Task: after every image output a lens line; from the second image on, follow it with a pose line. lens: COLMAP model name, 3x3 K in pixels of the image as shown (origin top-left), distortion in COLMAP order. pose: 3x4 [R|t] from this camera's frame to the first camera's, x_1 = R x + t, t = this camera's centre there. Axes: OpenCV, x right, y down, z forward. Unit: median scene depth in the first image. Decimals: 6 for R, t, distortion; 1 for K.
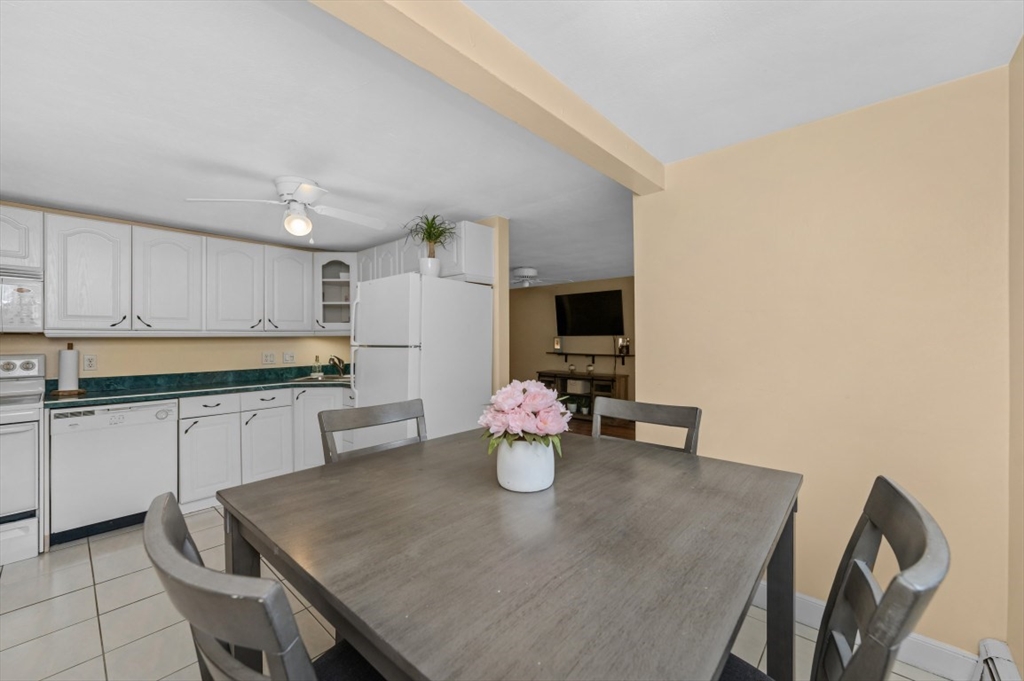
lens RADIAL K [[414.9, 0, 513.5], [0, 414.9, 338.0], [0, 0, 1]] dist [0.001879, 0.000393]
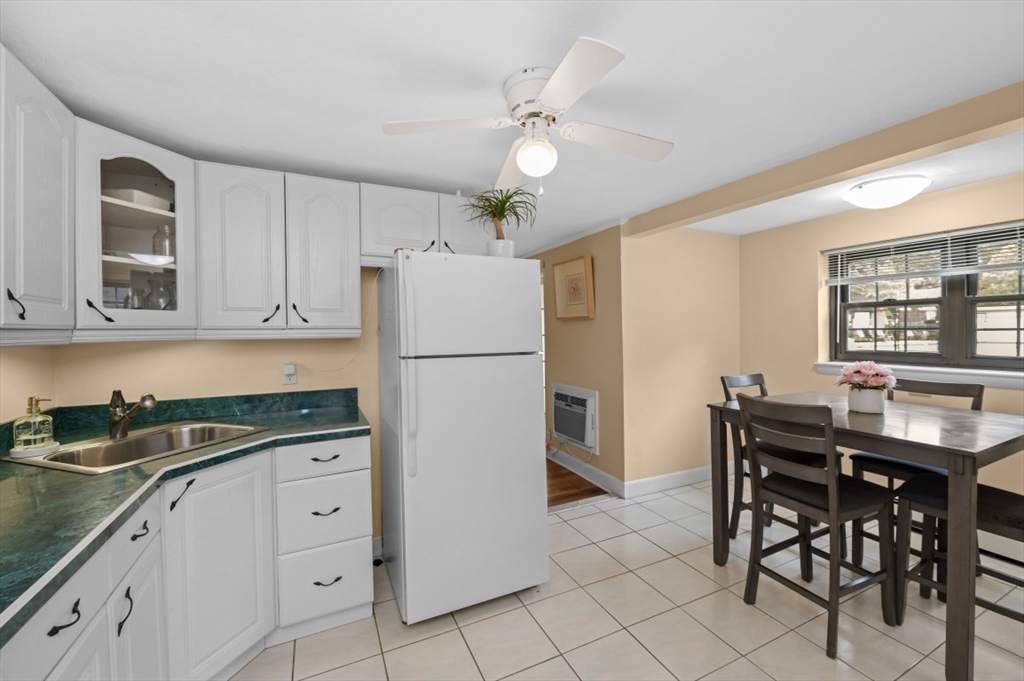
lens RADIAL K [[414.9, 0, 517.2], [0, 414.9, 335.4], [0, 0, 1]] dist [0.001879, 0.000393]
pose [[0.377377, -0.006683, 0.926036, -0.847850], [0.007379, 0.999964, 0.004209, -0.012680], [-0.926030, 0.005245, 0.377413, 0.625124]]
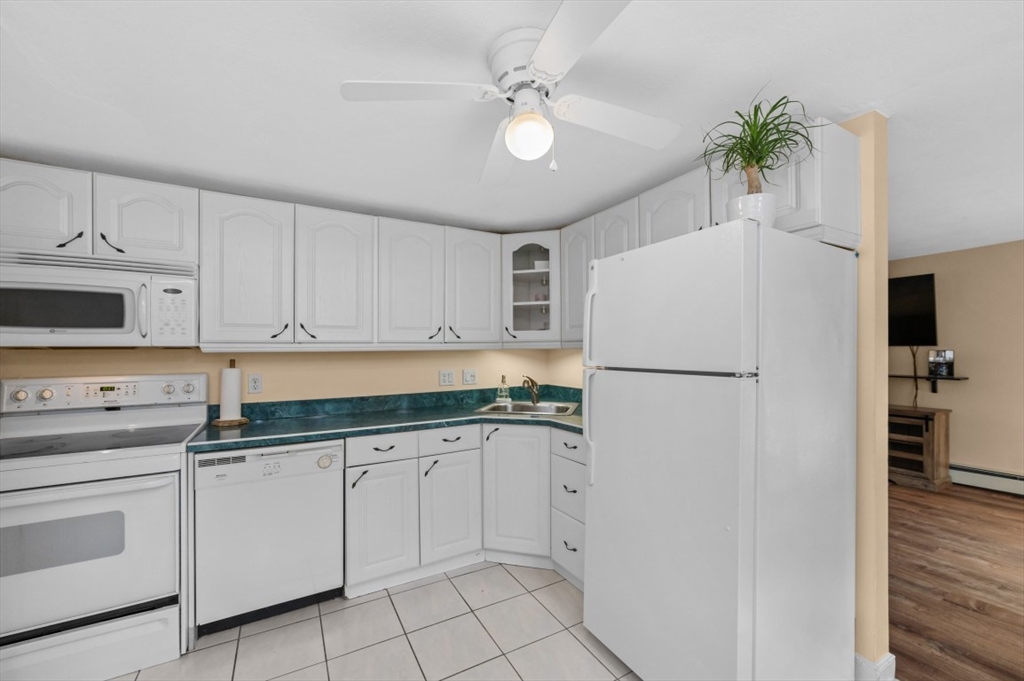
lens RADIAL K [[414.9, 0, 515.5], [0, 414.9, 345.3], [0, 0, 1]] dist [0.001879, 0.000393]
pose [[0.949514, -0.002772, -0.313712, -0.287106], [0.001074, 0.999984, -0.005584, -0.009207], [0.313723, 0.004965, 0.949502, 0.391239]]
